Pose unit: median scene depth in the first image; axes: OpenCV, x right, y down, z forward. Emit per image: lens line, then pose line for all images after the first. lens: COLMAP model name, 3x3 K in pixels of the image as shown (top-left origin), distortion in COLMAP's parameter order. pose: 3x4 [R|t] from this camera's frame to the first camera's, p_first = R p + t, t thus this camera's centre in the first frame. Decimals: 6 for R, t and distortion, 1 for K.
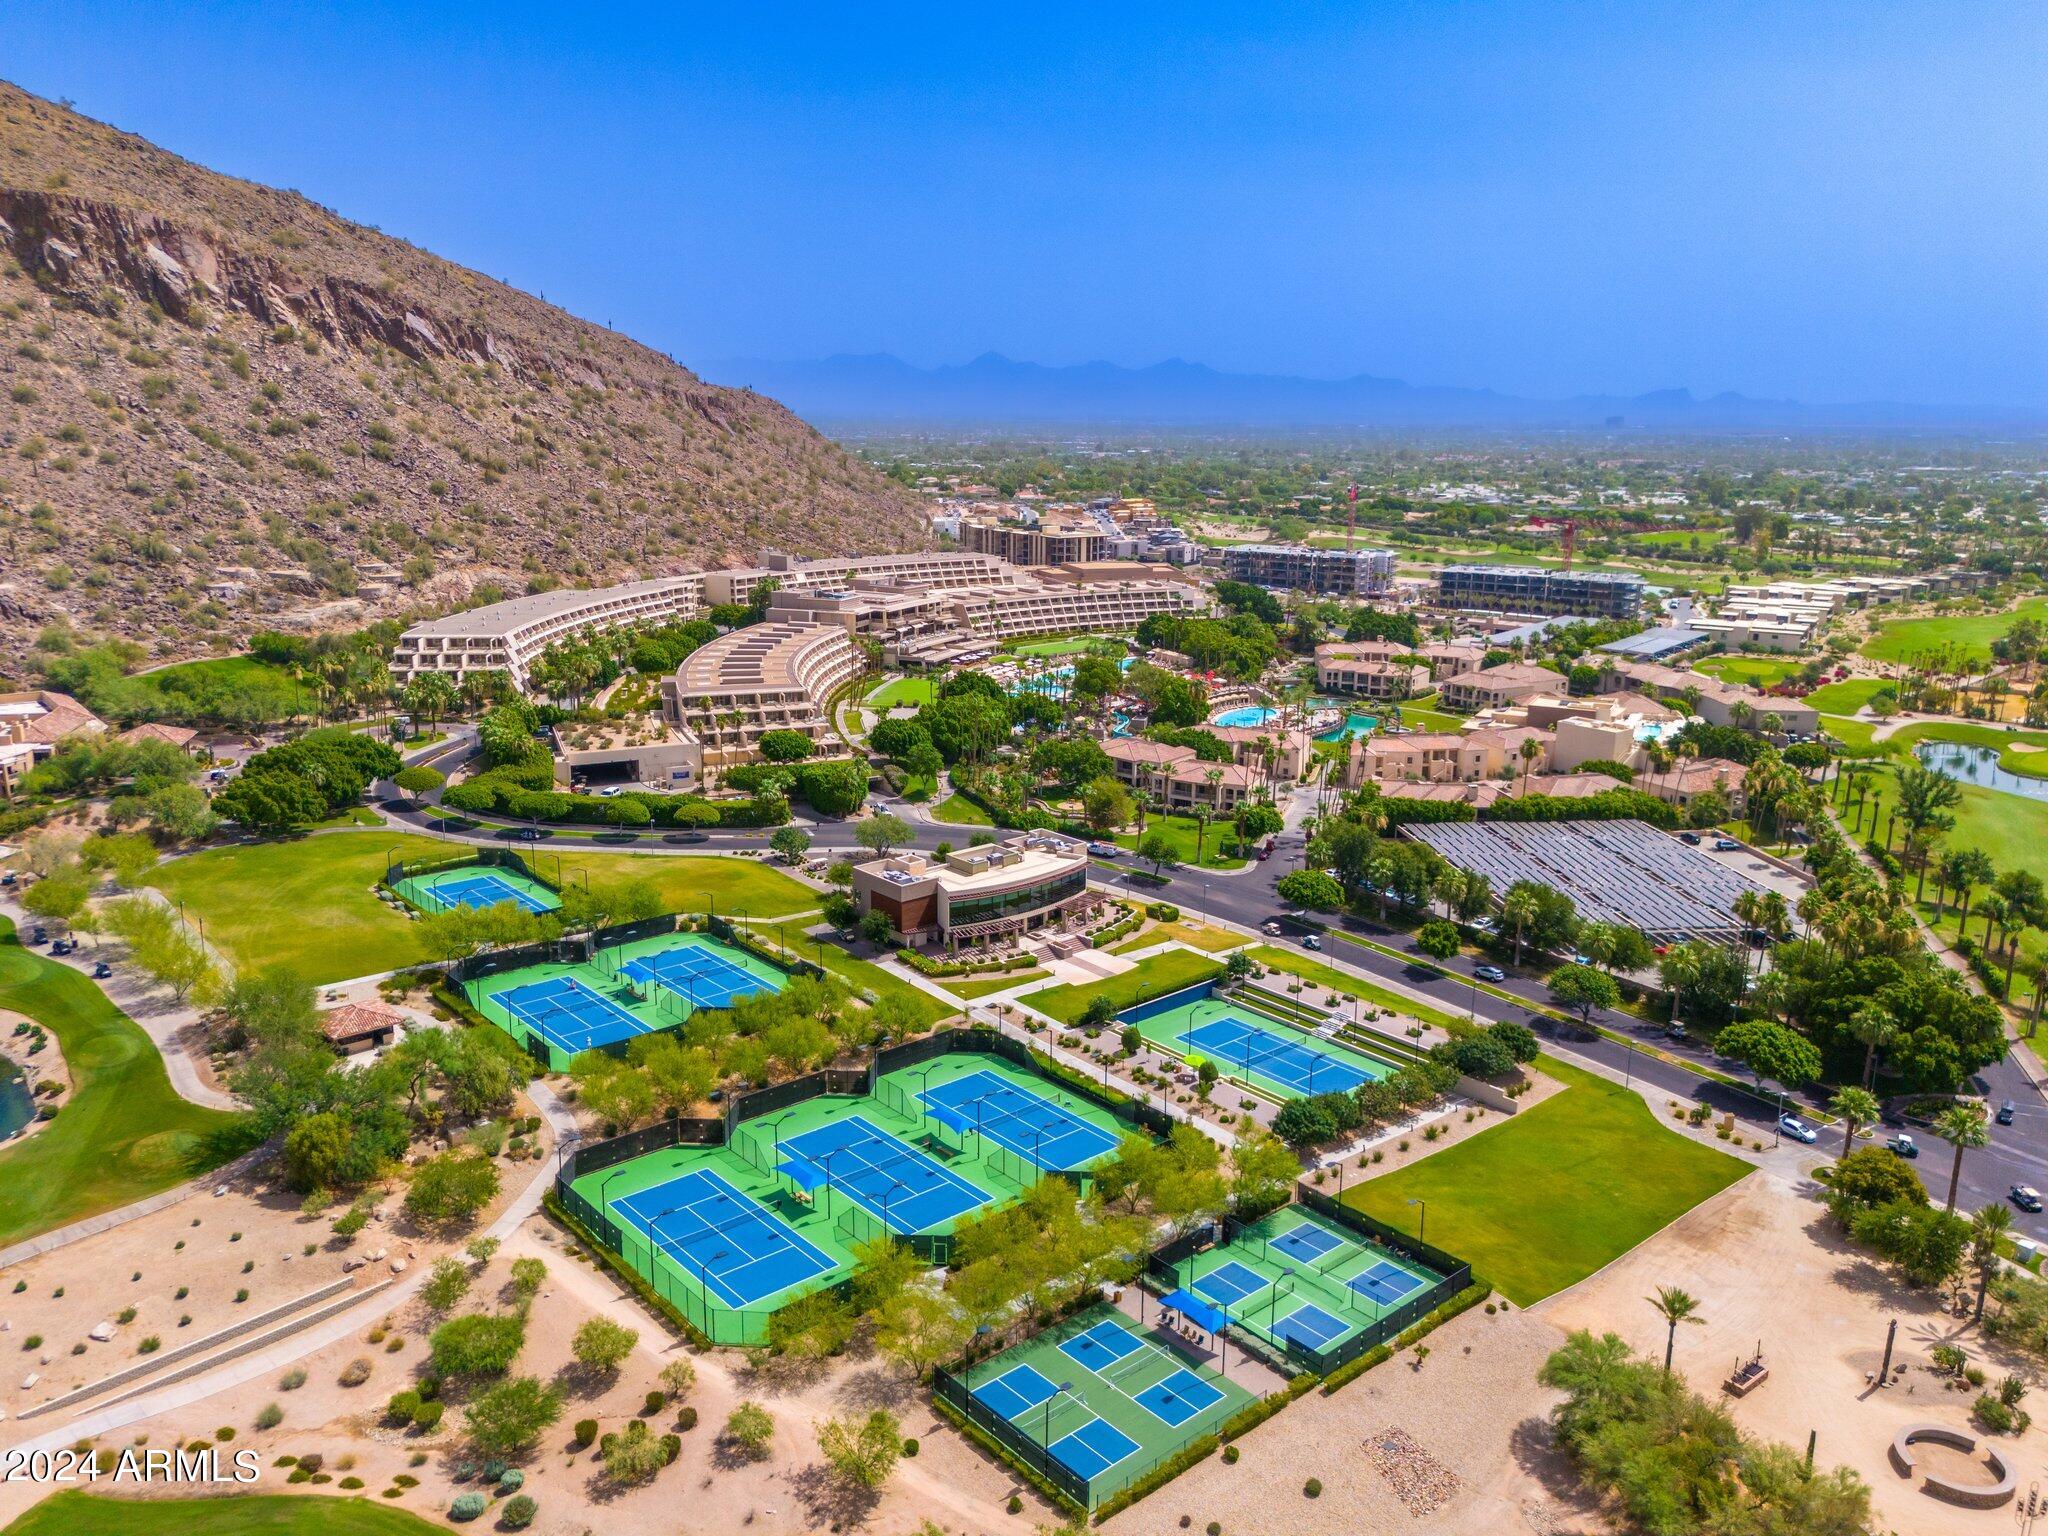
lens RADIAL K [[1493.6, 0, 1024.0], [0, 1493.6, 768.0], [0, 0, 1]] dist [0.085167, -0.080991]
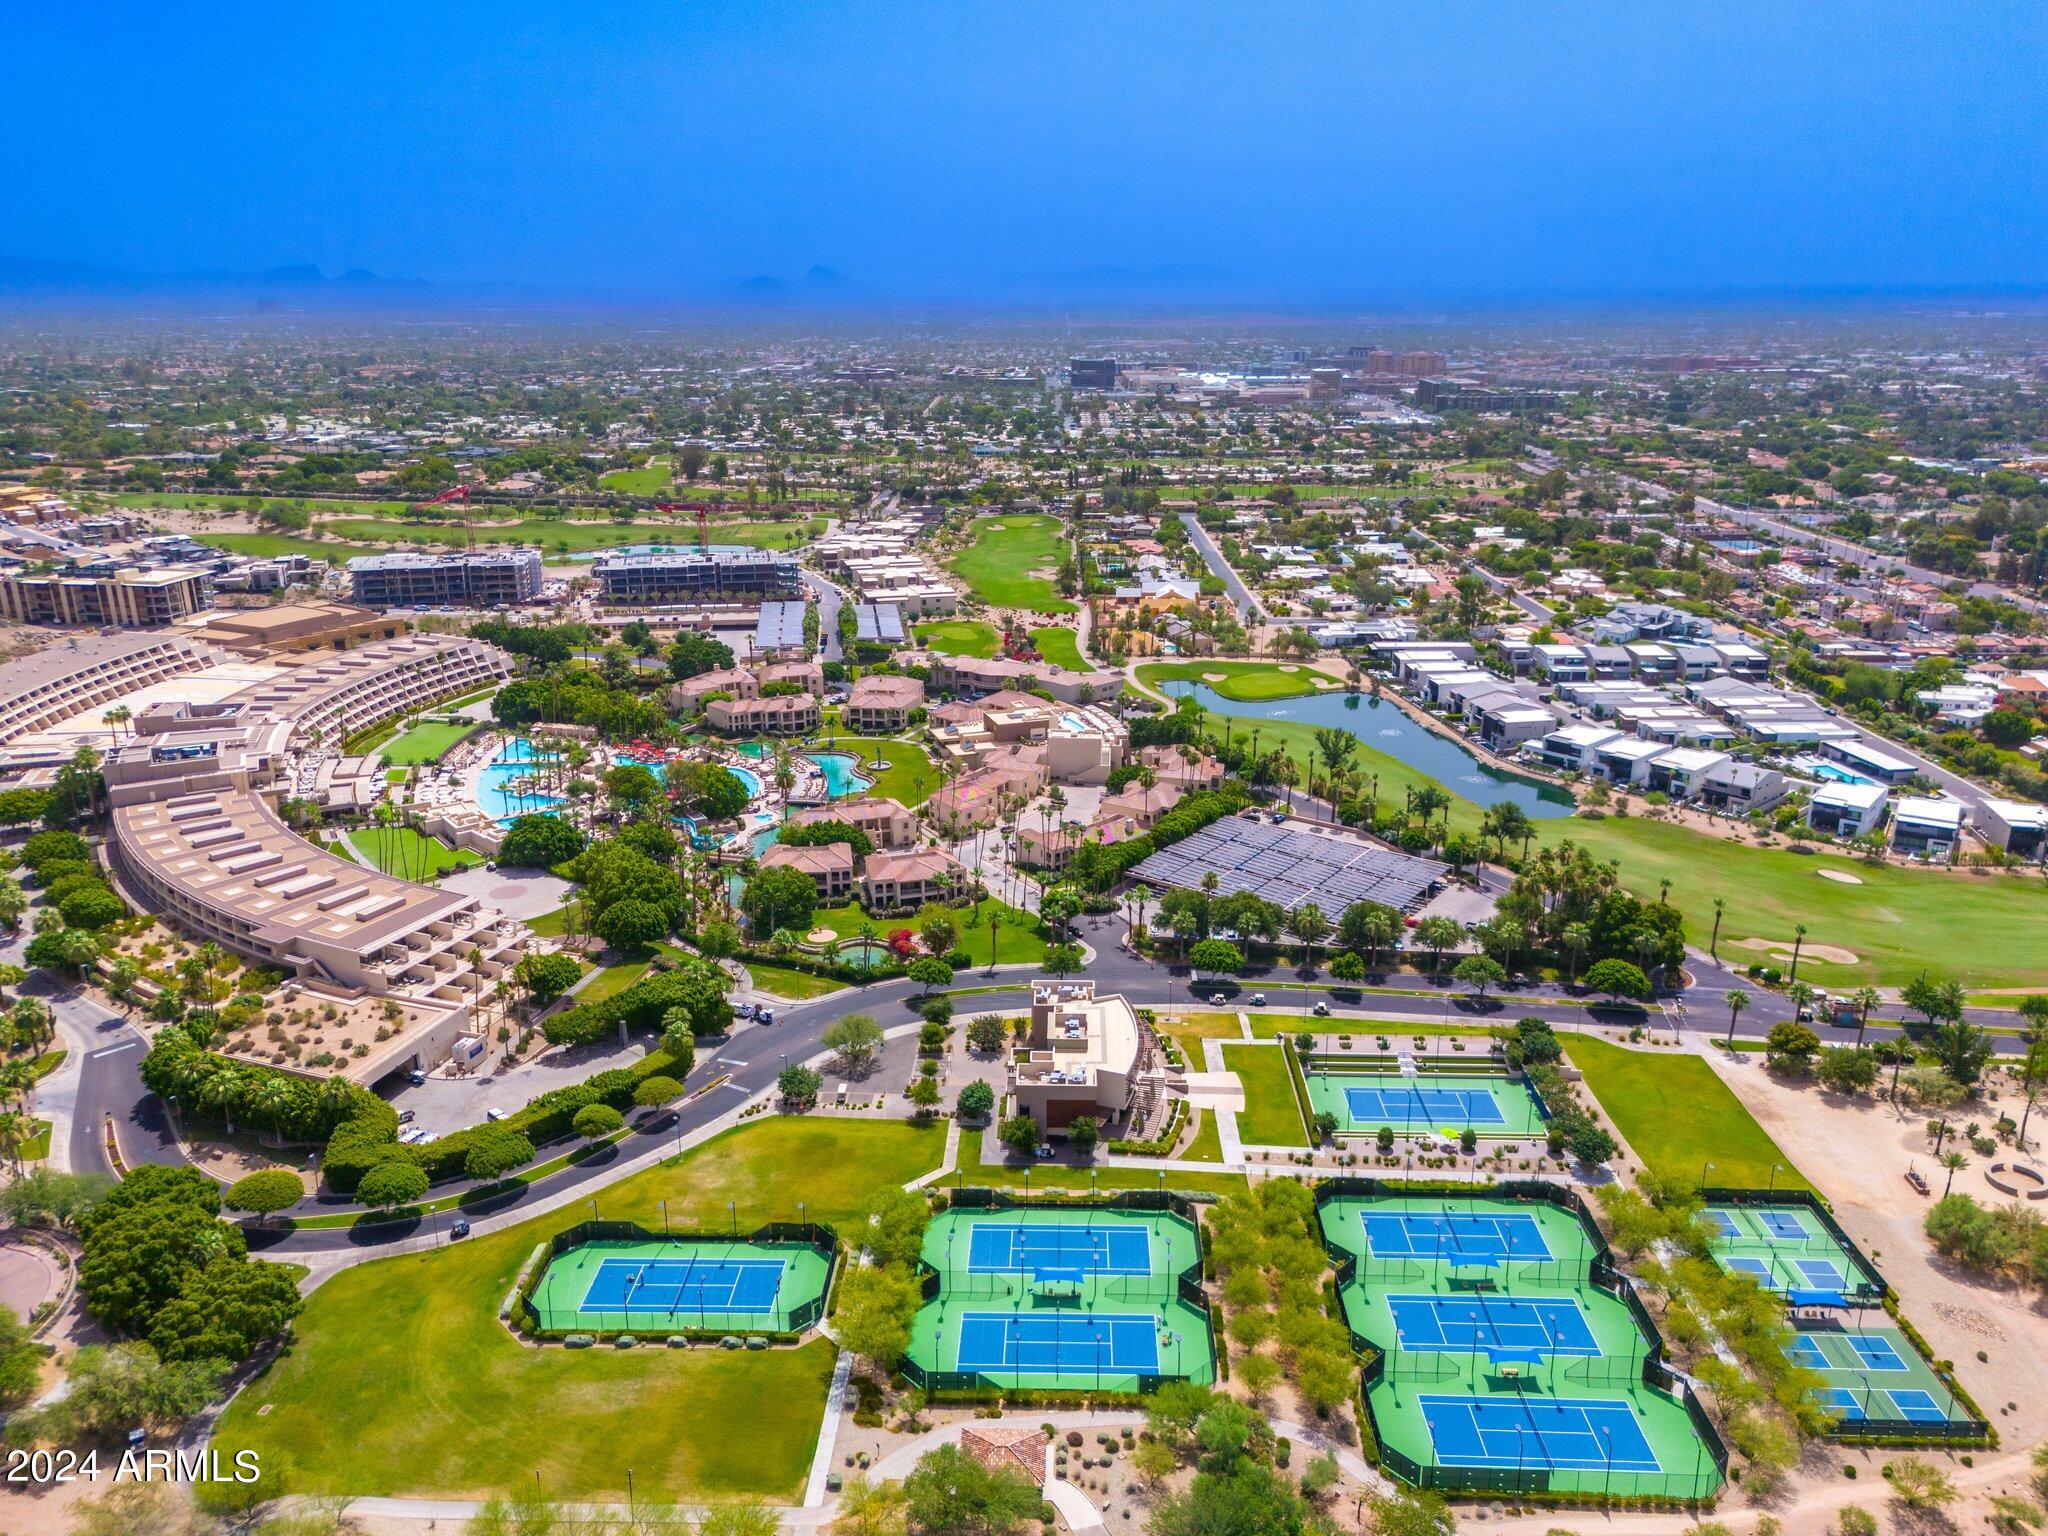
lens RADIAL K [[1504.4, 0, 1024.0], [0, 1504.4, 768.0], [0, 0, 1]] dist [0.076310, -0.043883]
pose [[0.688201, -0.233243, 0.687006, -0.782859], [0.183340, 0.972091, 0.146372, -0.298489], [-0.701972, 0.025222, 0.711757, 0.268080]]
